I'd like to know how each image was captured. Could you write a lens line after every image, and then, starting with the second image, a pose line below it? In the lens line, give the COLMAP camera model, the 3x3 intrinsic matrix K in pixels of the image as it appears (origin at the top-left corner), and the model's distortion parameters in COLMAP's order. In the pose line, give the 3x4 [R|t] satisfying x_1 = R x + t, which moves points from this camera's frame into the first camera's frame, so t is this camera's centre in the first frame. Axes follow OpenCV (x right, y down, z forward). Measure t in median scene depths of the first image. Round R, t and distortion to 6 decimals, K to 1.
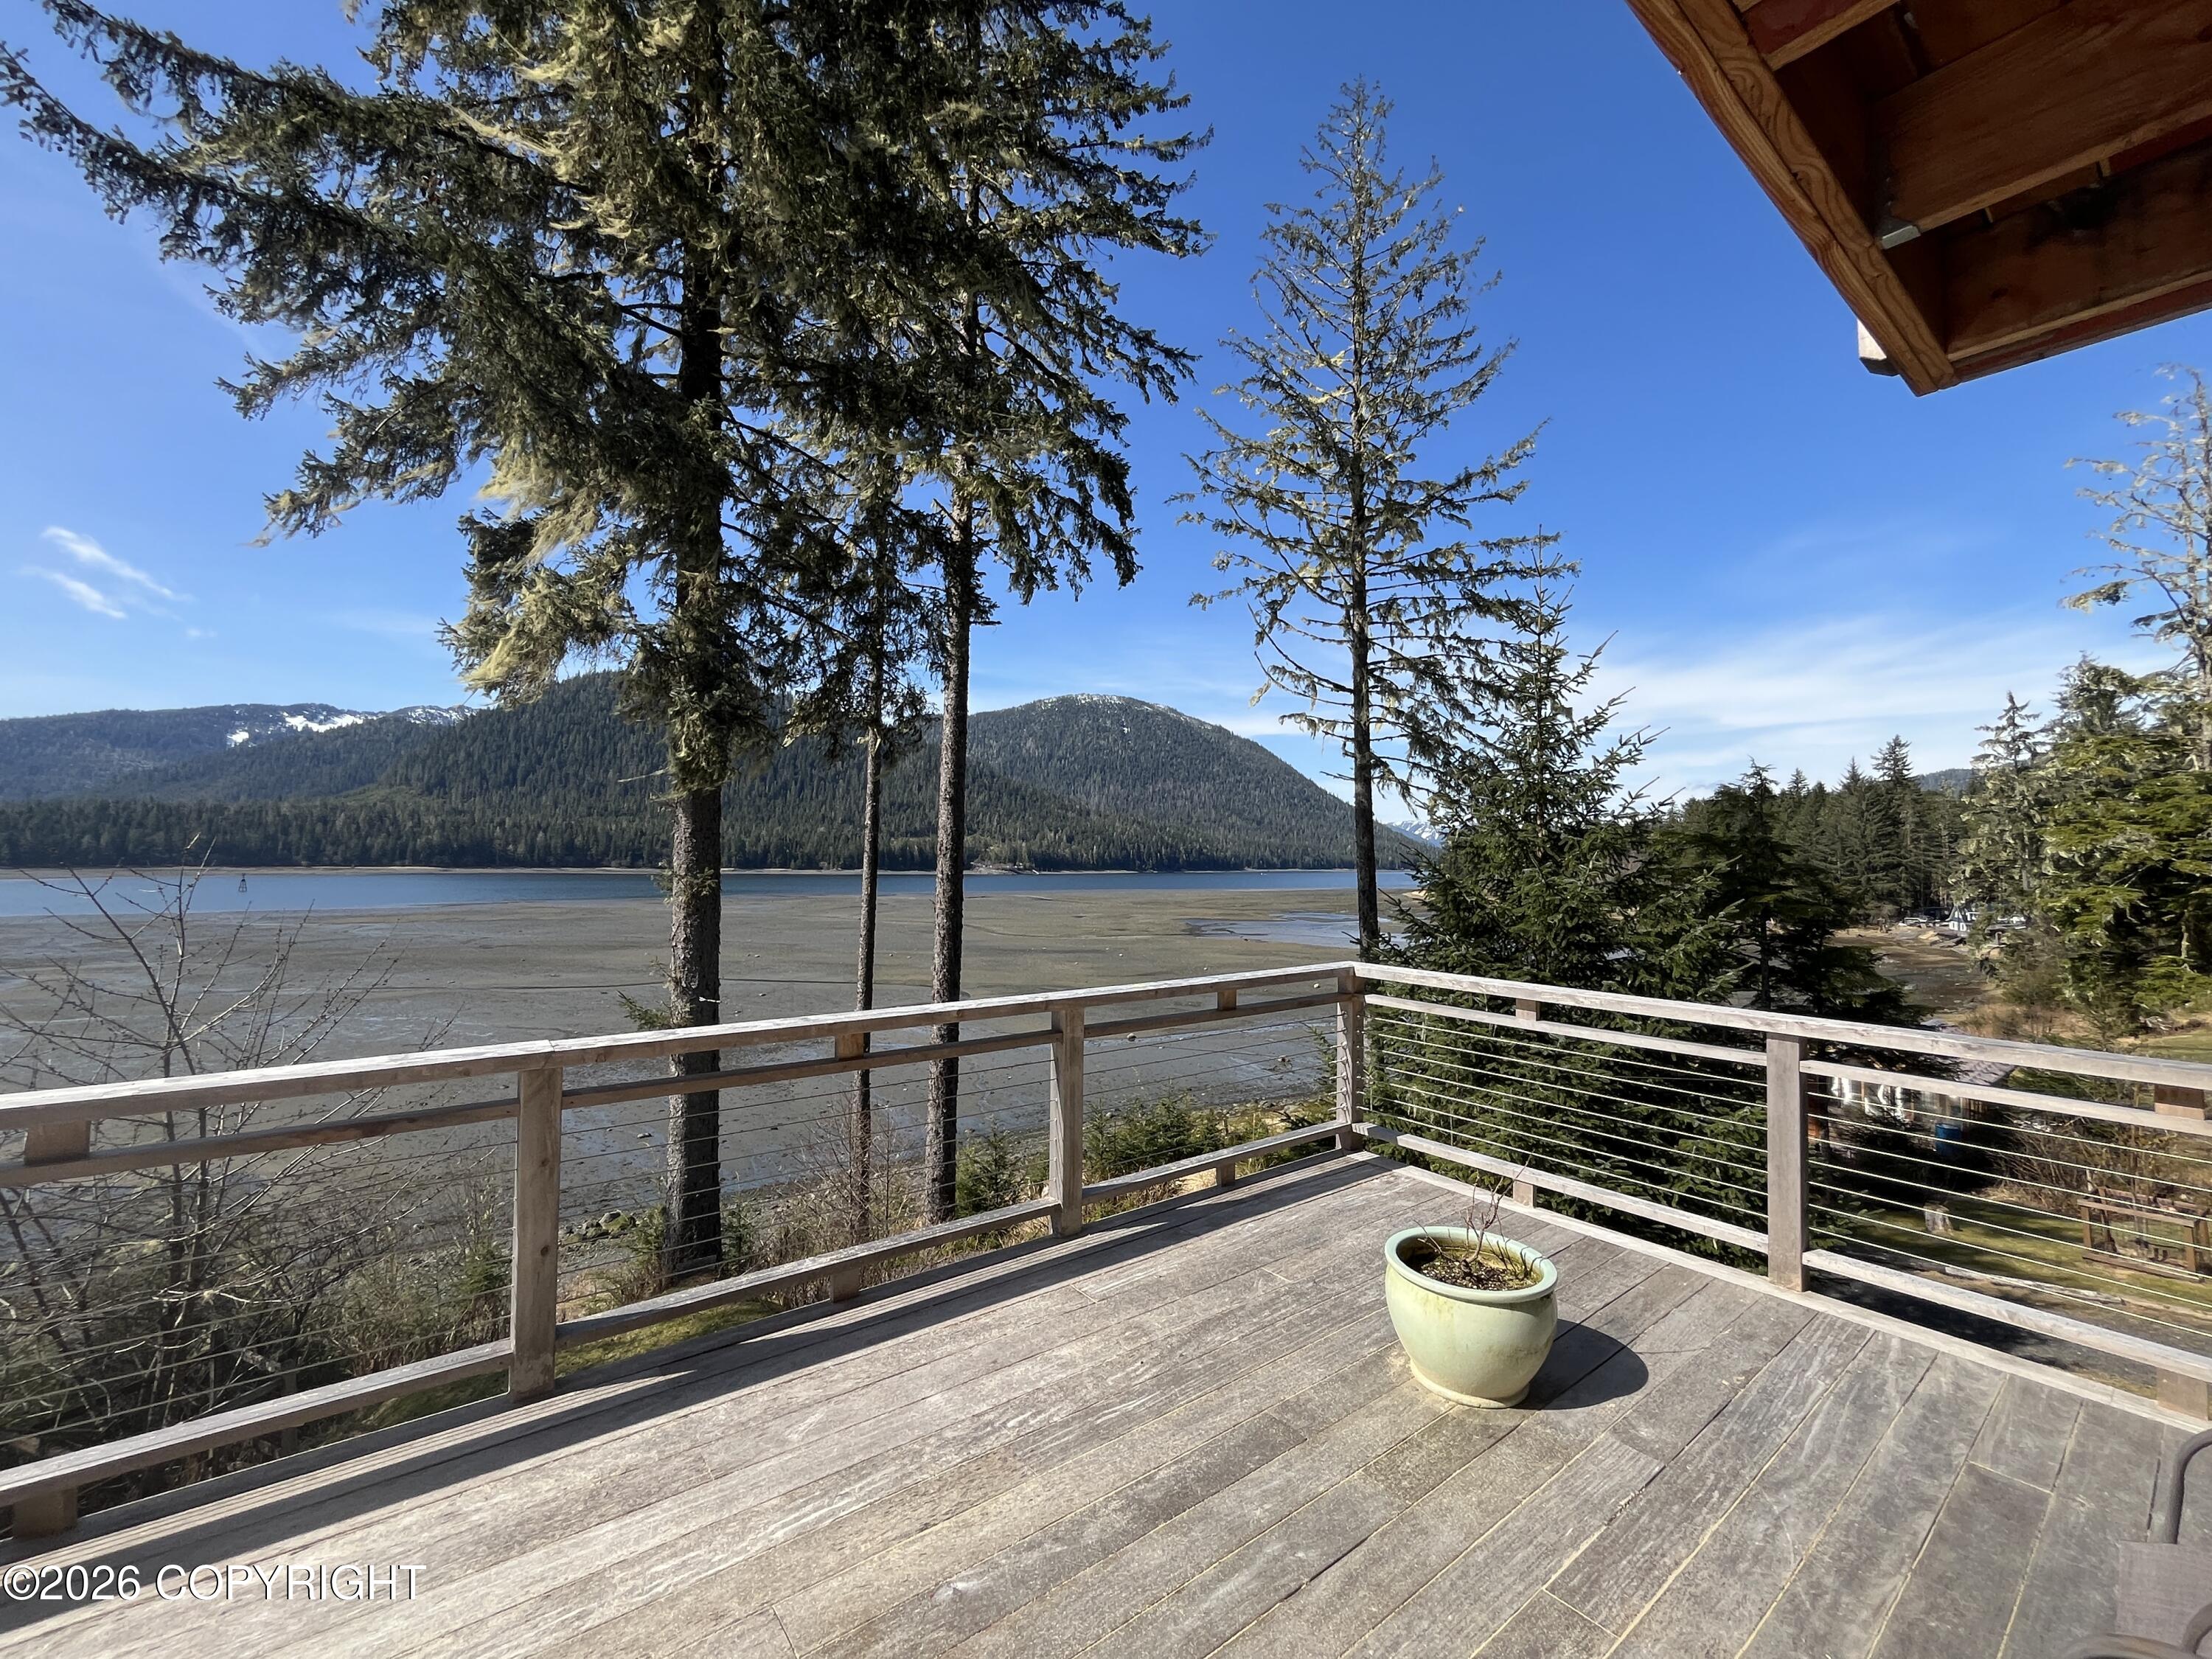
lens RADIAL K [[902.2, 0, 1107.1], [0, 902.2, 829.3], [0, 0, 1]] dist [-0.001657, -0.000502]
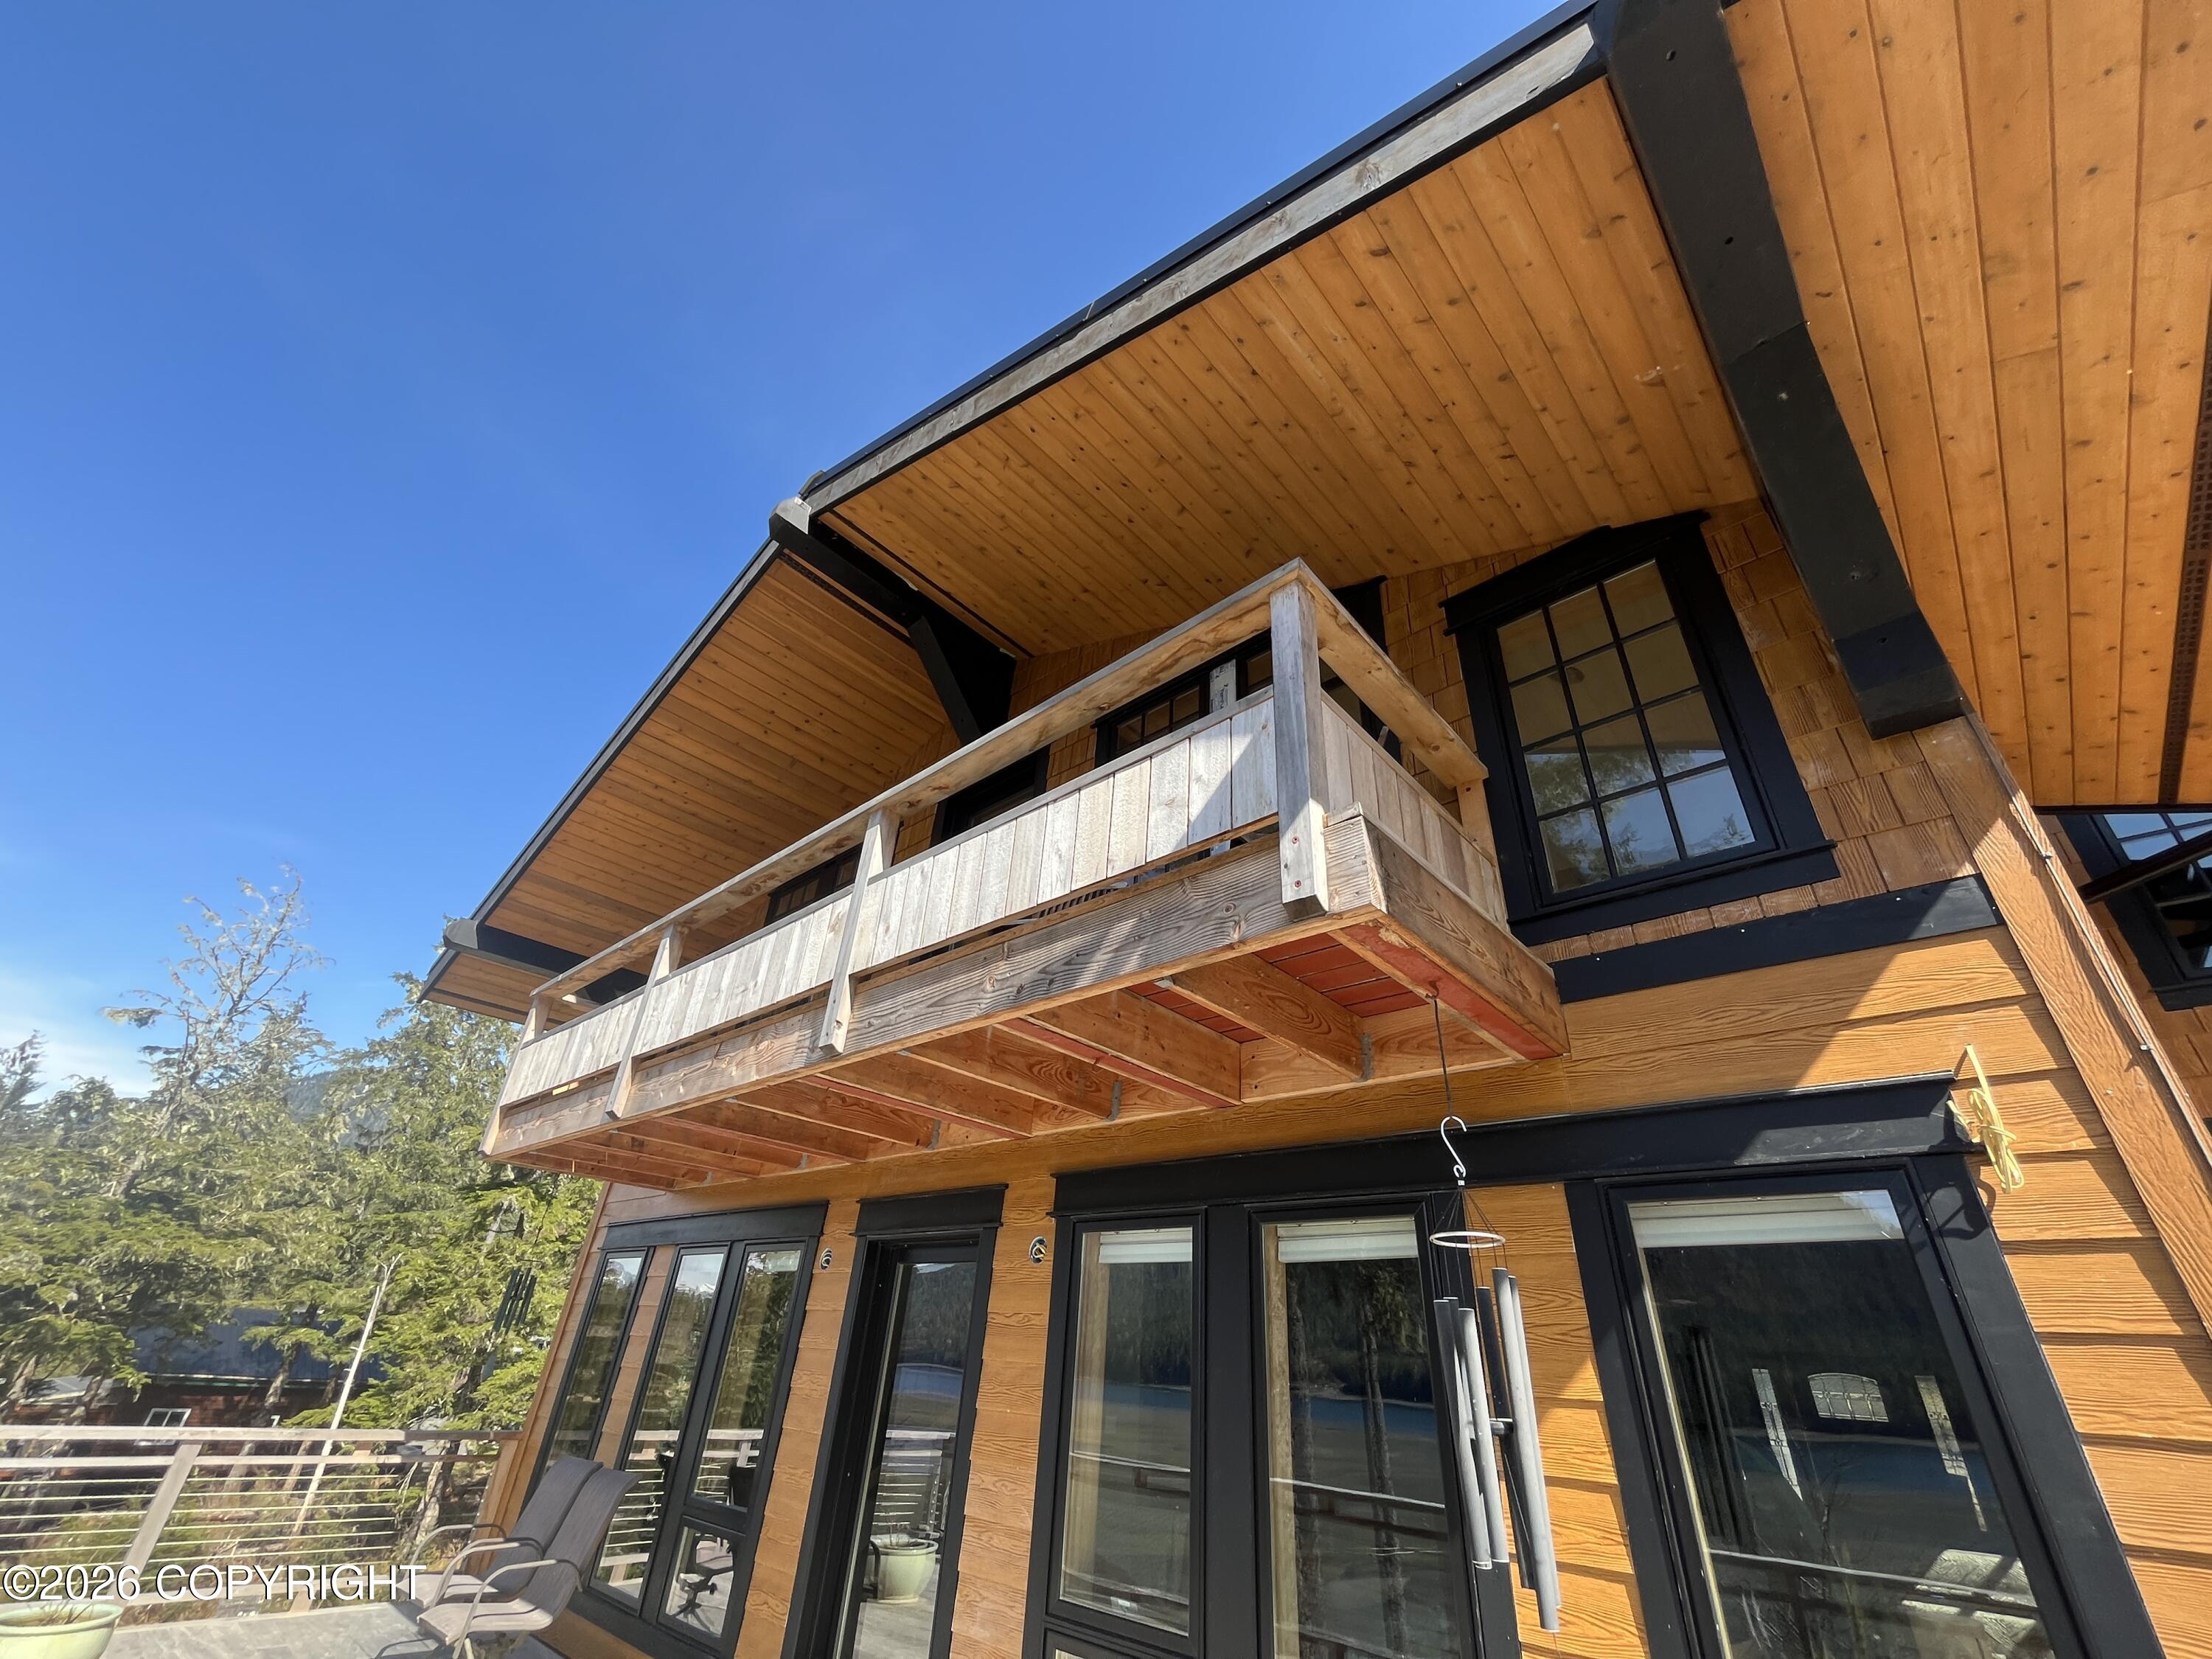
lens RADIAL K [[902.2, 0, 1107.1], [0, 902.2, 829.3], [0, 0, 1]] dist [-0.001657, -0.000502]
pose [[-0.165990, 0.488258, 0.856768, -0.468431], [-0.094972, 0.856867, -0.506715, -0.020476], [-0.981544, -0.165478, -0.095860, -0.104276]]
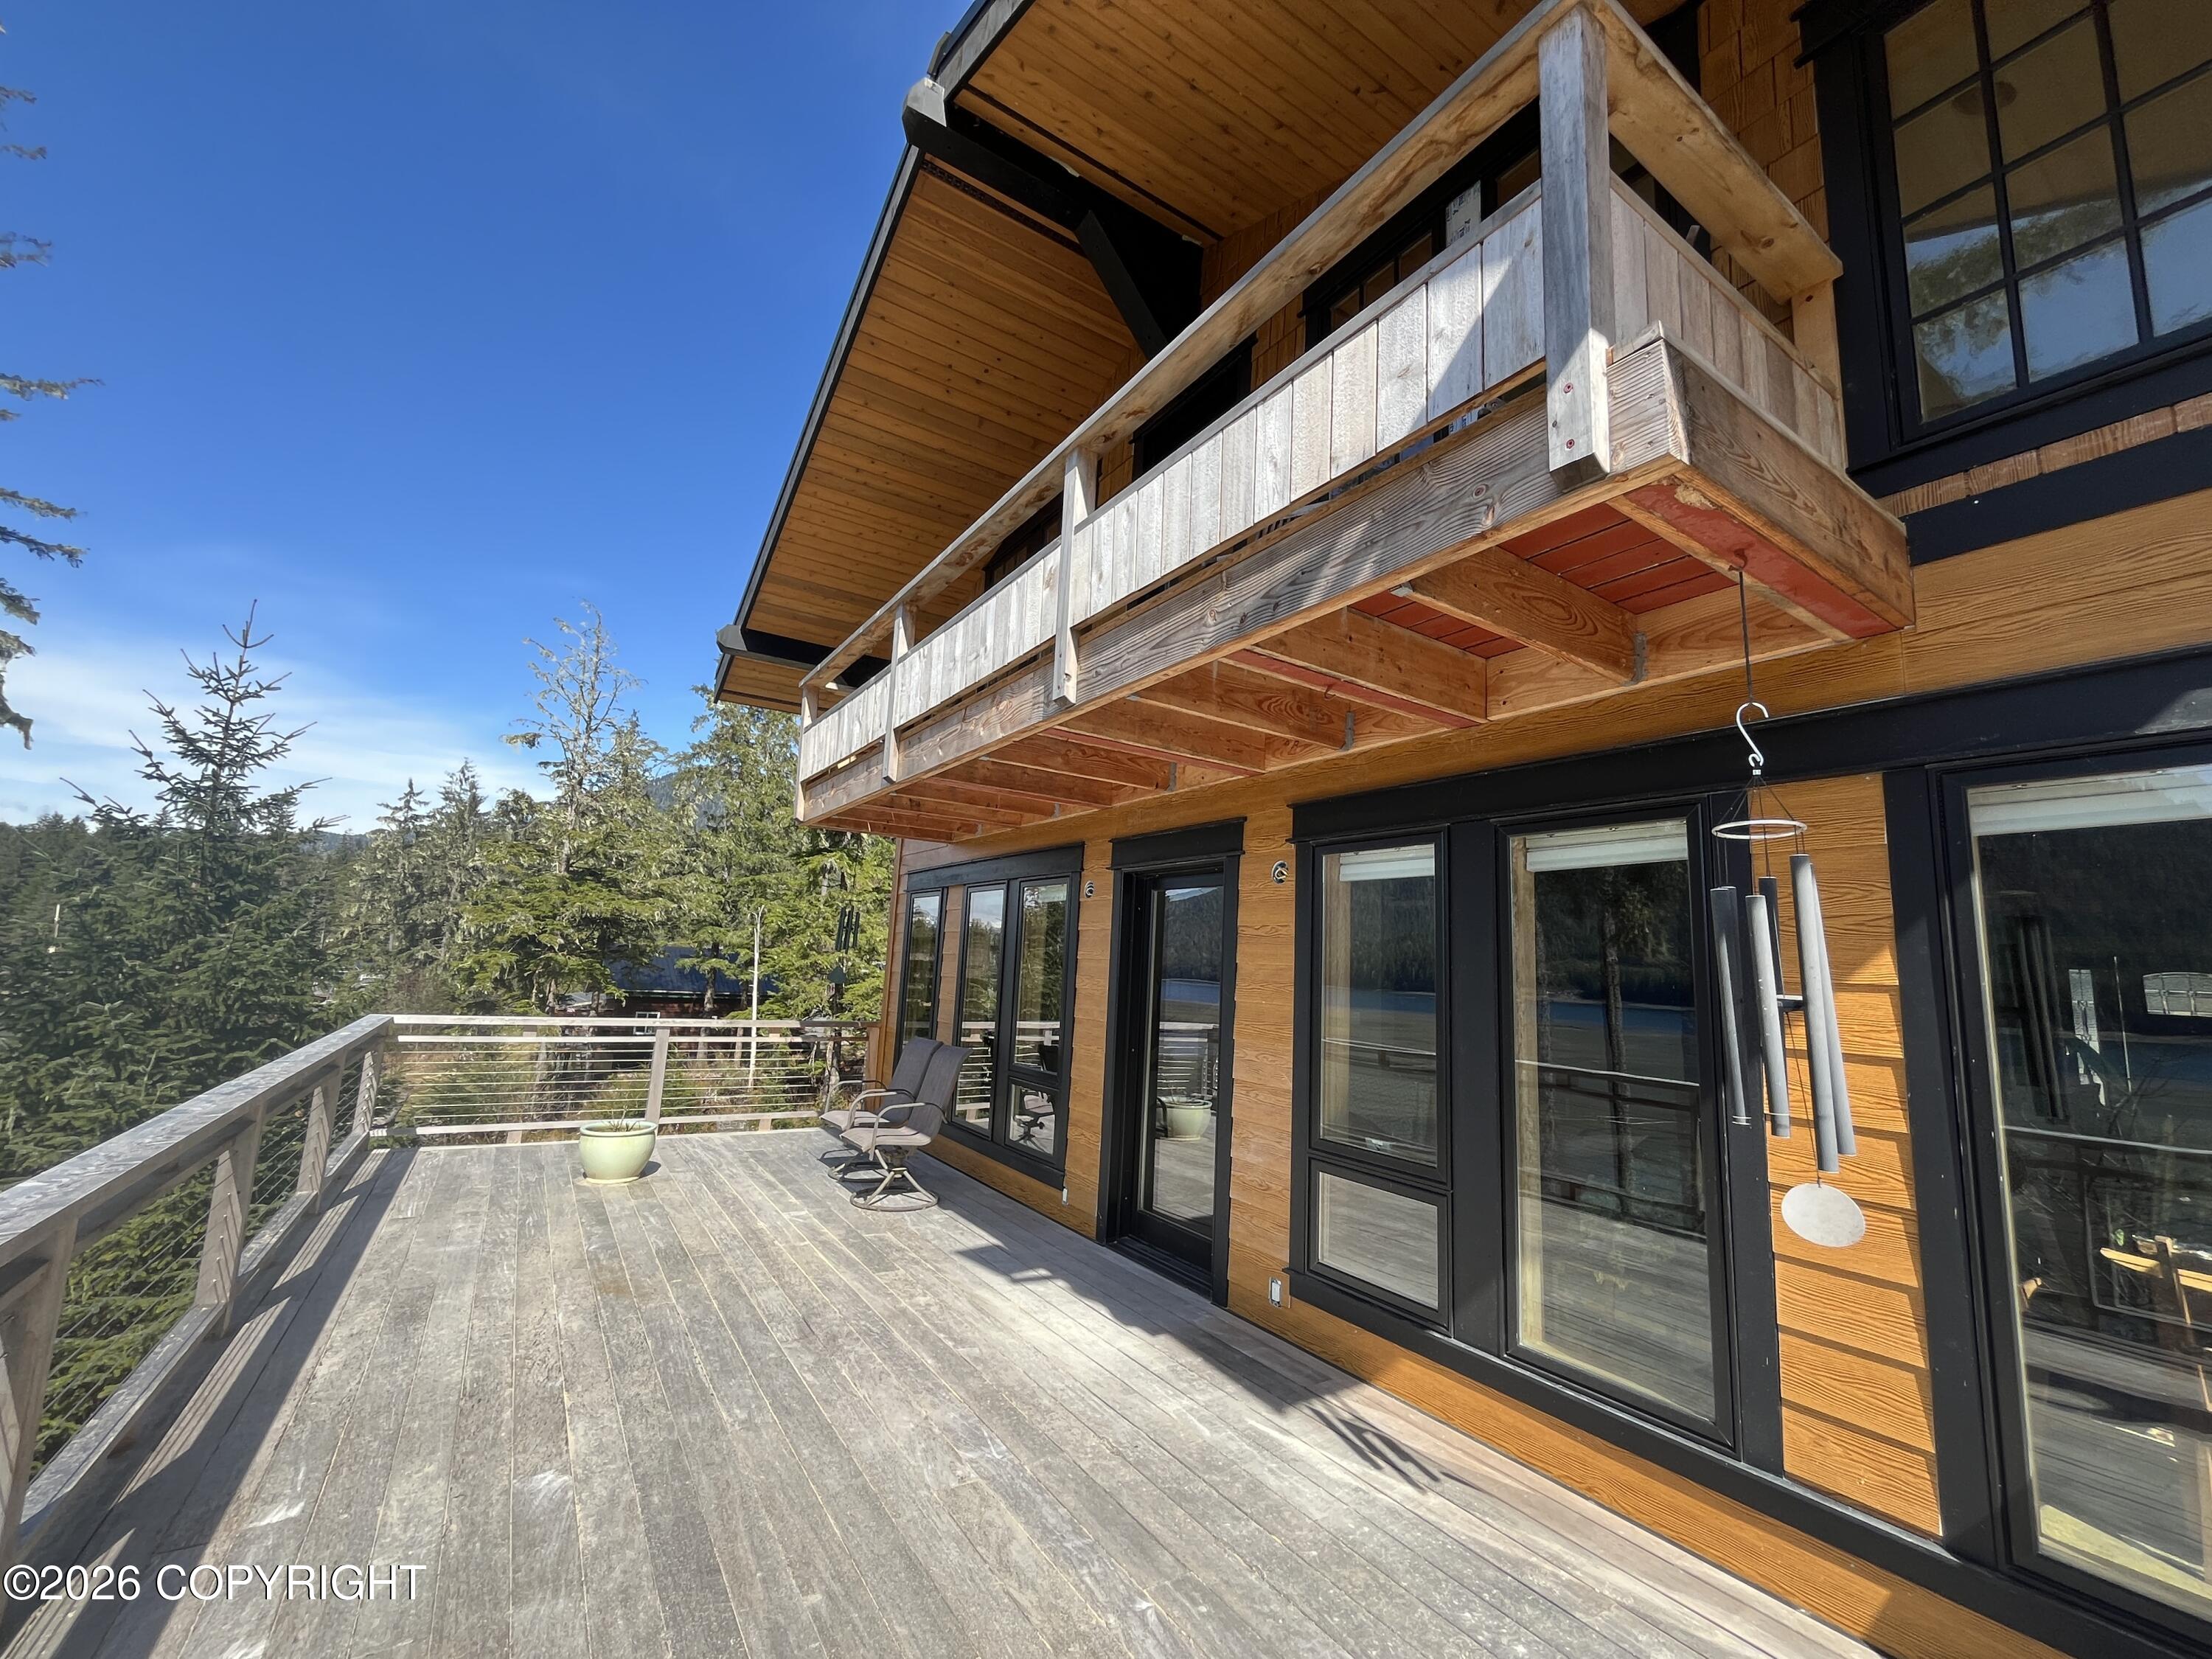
lens RADIAL K [[902.2, 0, 1107.1], [0, 902.2, 829.3], [0, 0, 1]] dist [-0.001657, -0.000502]
pose [[0.089562, 0.145692, 0.985268, -0.458217], [-0.082094, 0.986957, -0.138479, -0.015029], [-0.992592, -0.068482, 0.100354, -0.103803]]
